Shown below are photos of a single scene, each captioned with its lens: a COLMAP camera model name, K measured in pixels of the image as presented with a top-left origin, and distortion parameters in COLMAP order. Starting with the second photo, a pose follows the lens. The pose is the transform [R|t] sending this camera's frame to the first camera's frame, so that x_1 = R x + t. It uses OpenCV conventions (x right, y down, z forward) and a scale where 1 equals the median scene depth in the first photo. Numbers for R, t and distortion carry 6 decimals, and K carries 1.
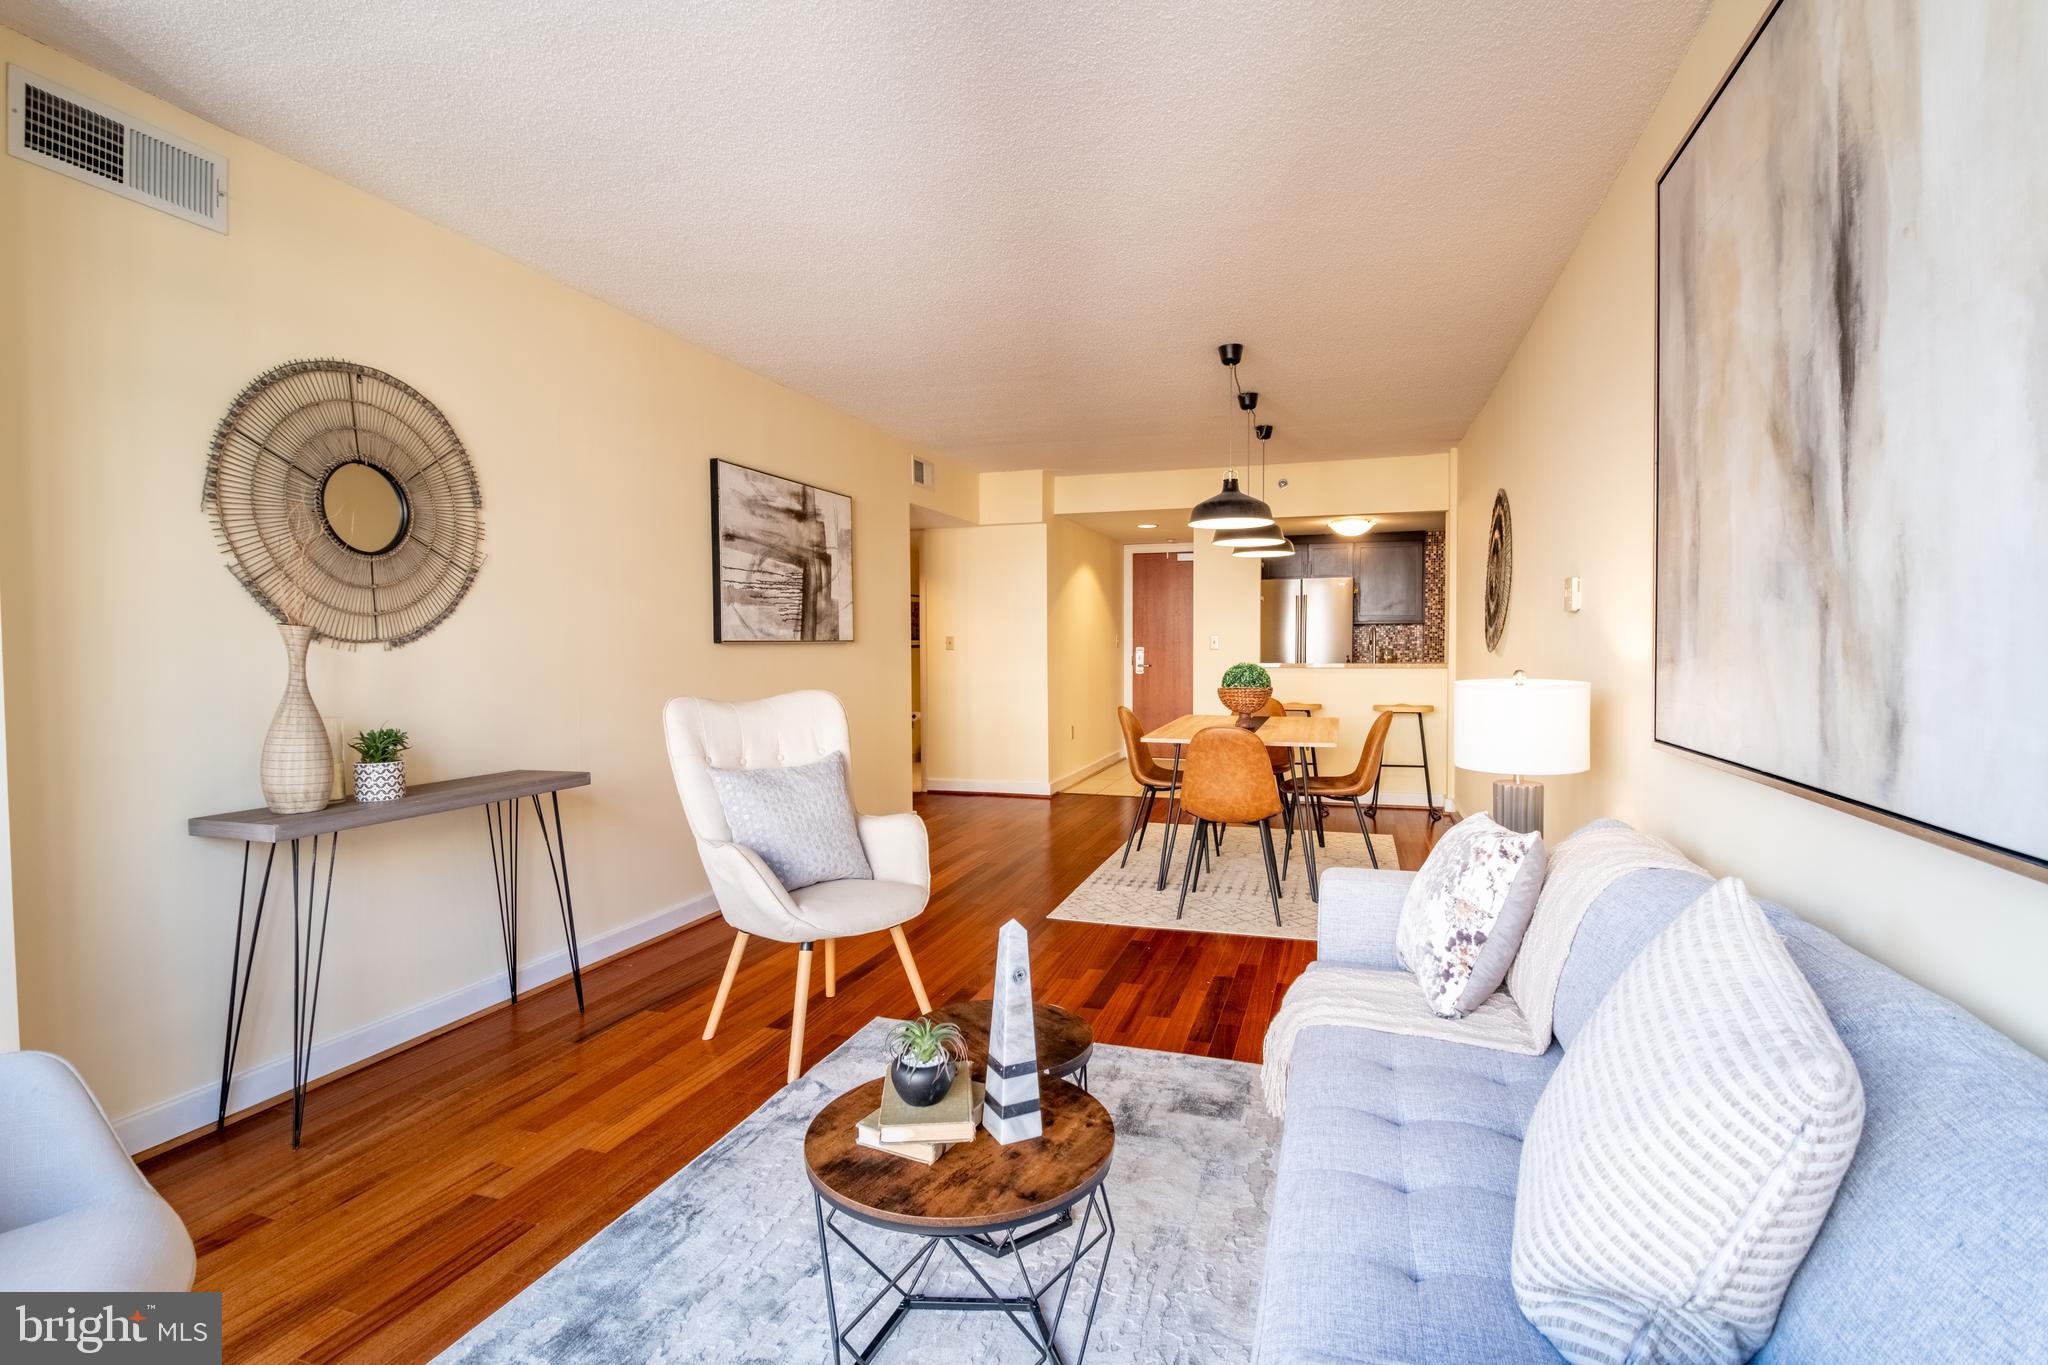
lens RADIAL K [[1002.7, 0, 1084.5], [0, 1002.7, 674.0], [0, 0, 1]] dist [-0.001552, -0.009937]
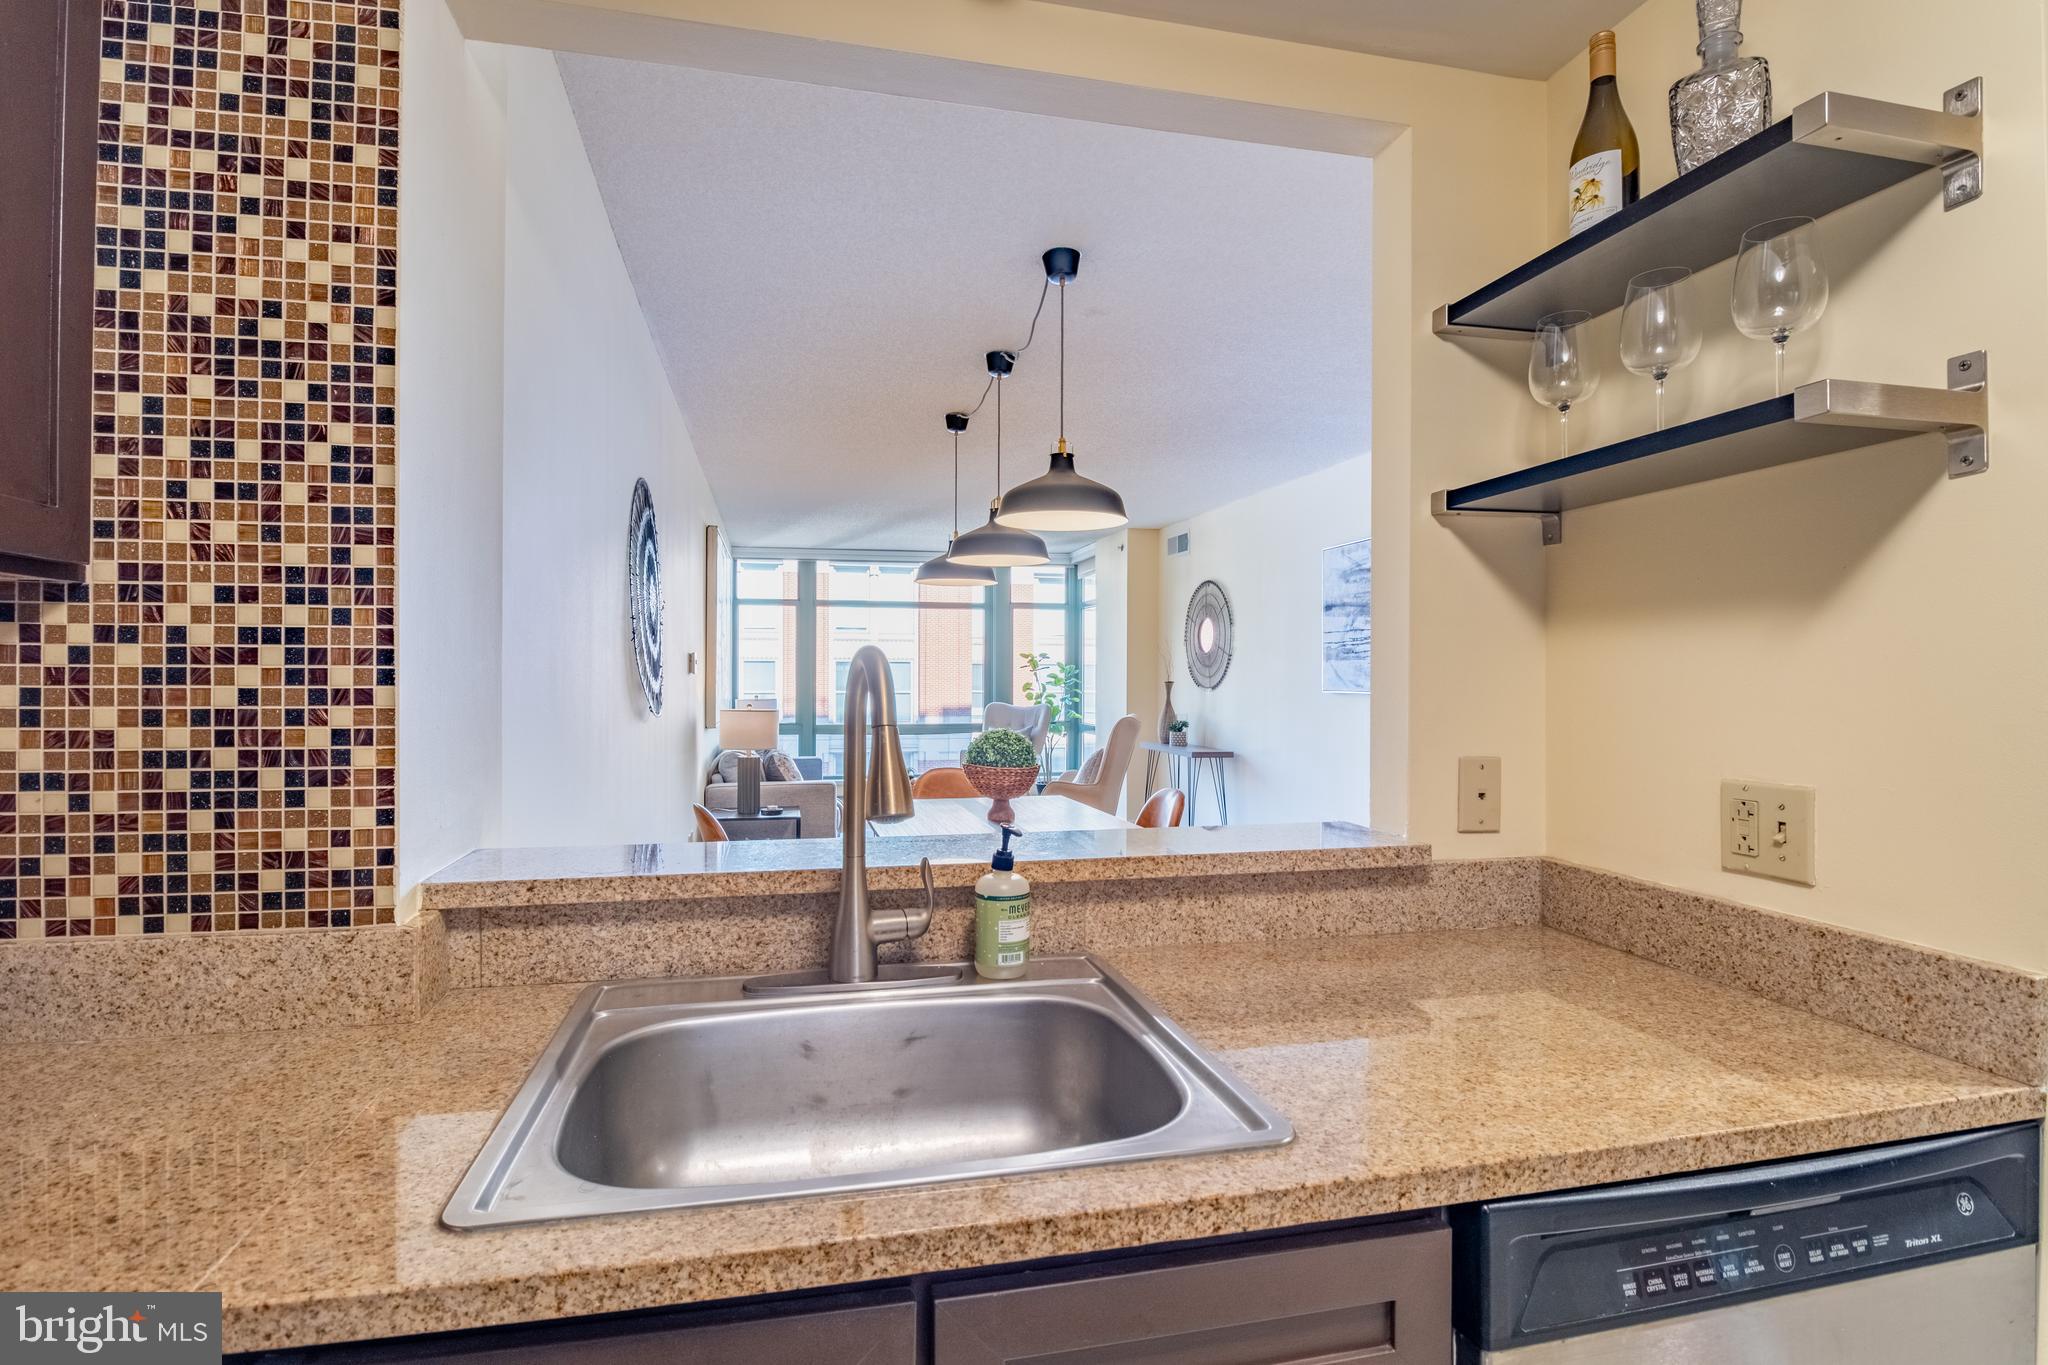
lens RADIAL K [[1002.7, 0, 987.7], [0, 1002.7, 668.2], [0, 0, 1]] dist [-0.001552, -0.009937]
pose [[-0.901141, -0.007508, -0.433461, 0.572080], [-0.018391, 0.999612, 0.020918, -0.085141], [0.433136, 0.026821, -0.900930, 2.017273]]
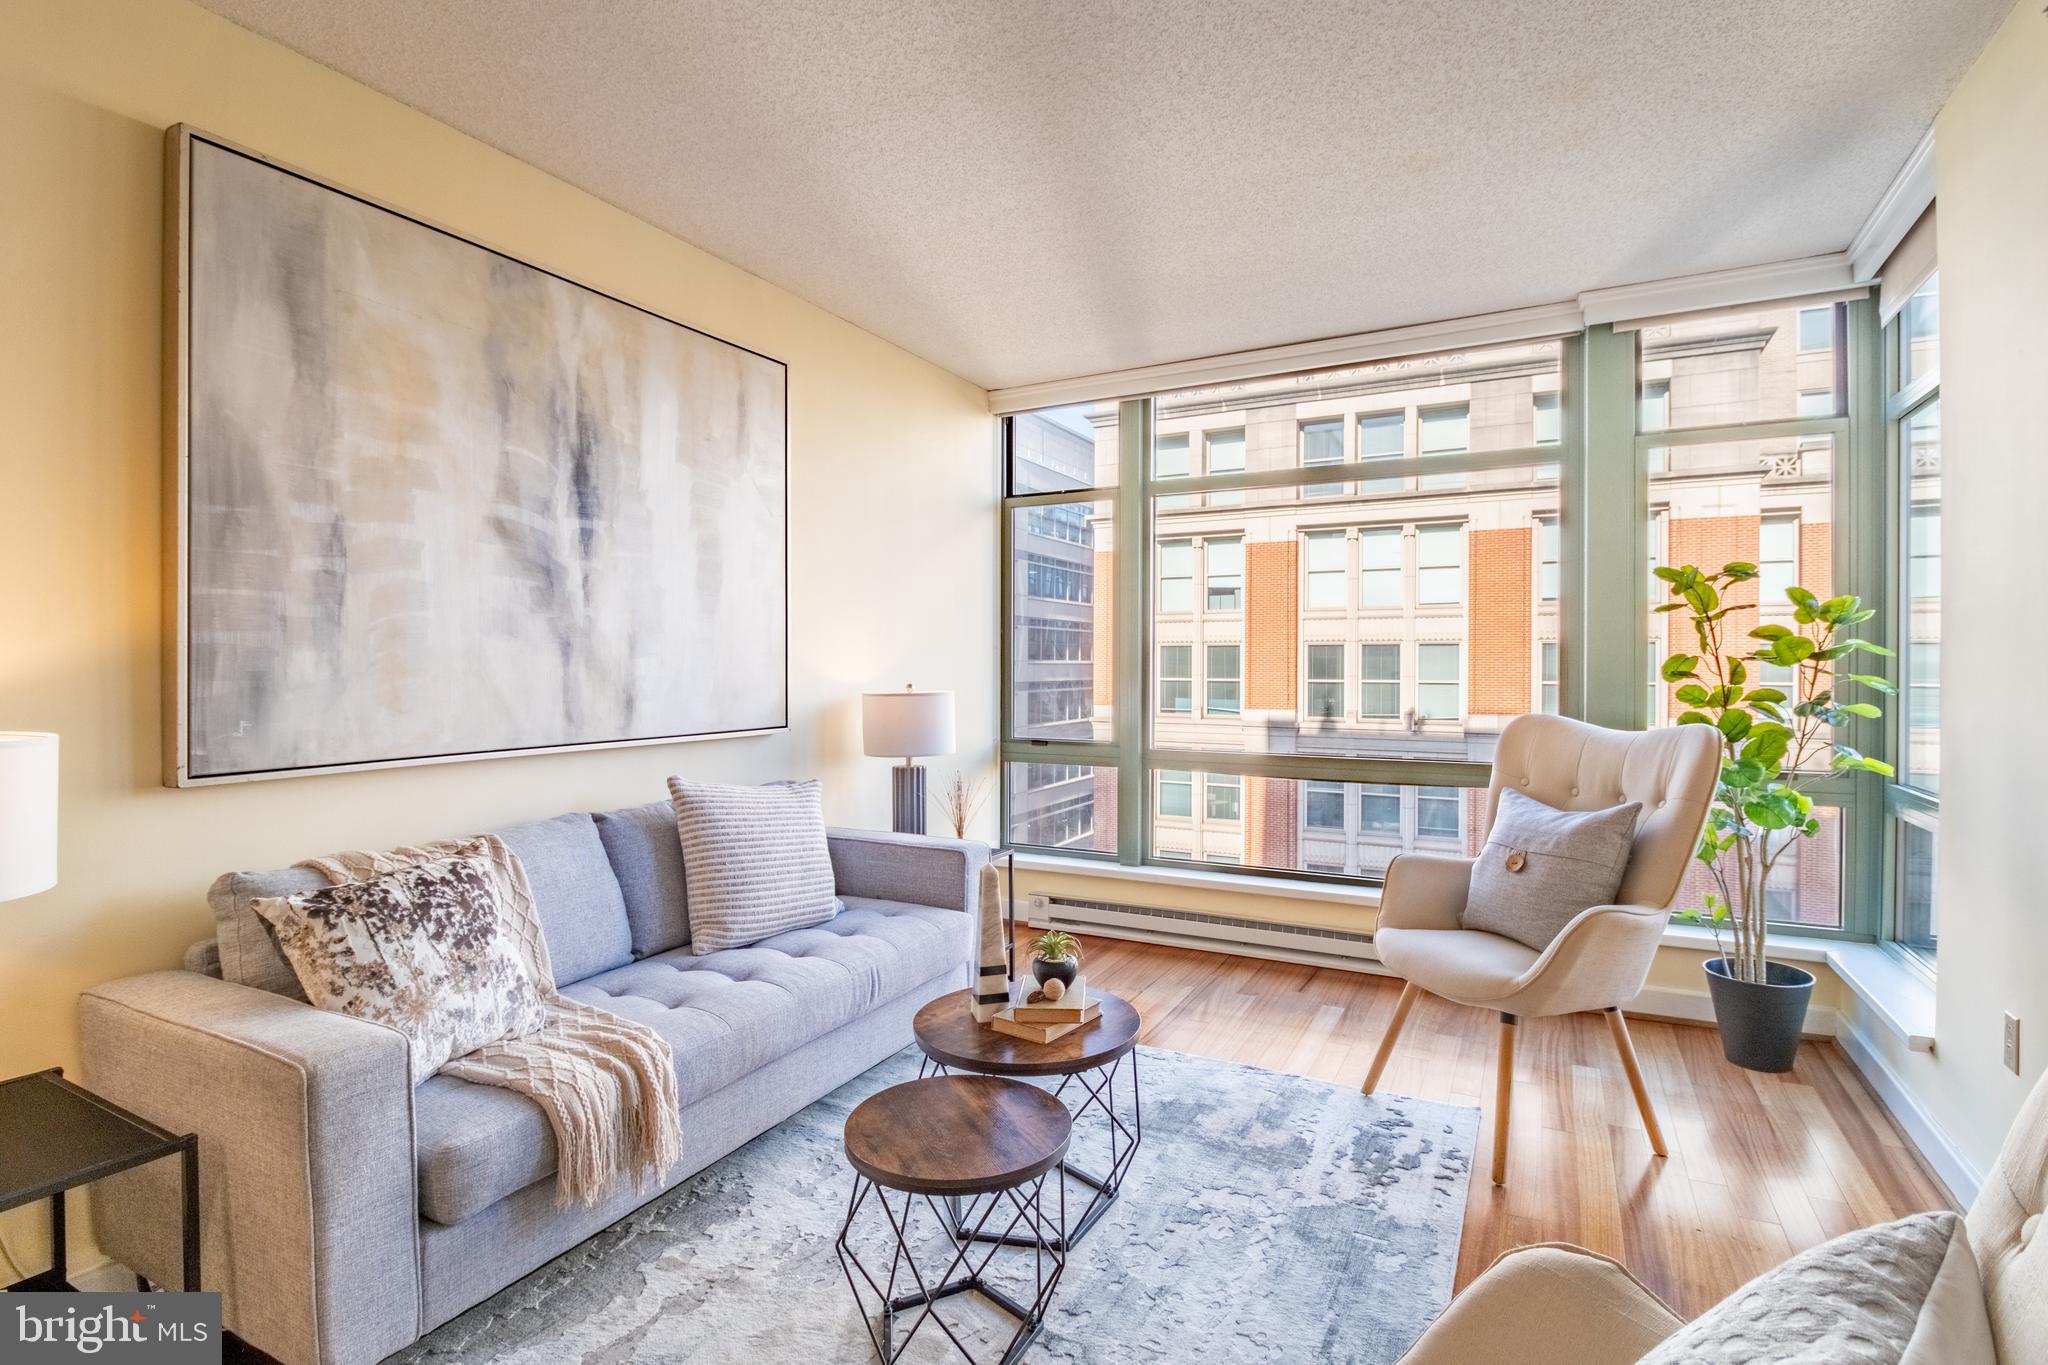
lens RADIAL K [[1002.7, 0, 1028.5], [0, 1002.7, 664.3], [0, 0, 1]] dist [-0.001552, -0.009937]
pose [[-0.976188, 0.001998, 0.216918, -0.169600], [0.008459, 0.999548, 0.028862, -0.025996], [-0.216762, 0.030010, -0.975763, 0.880890]]
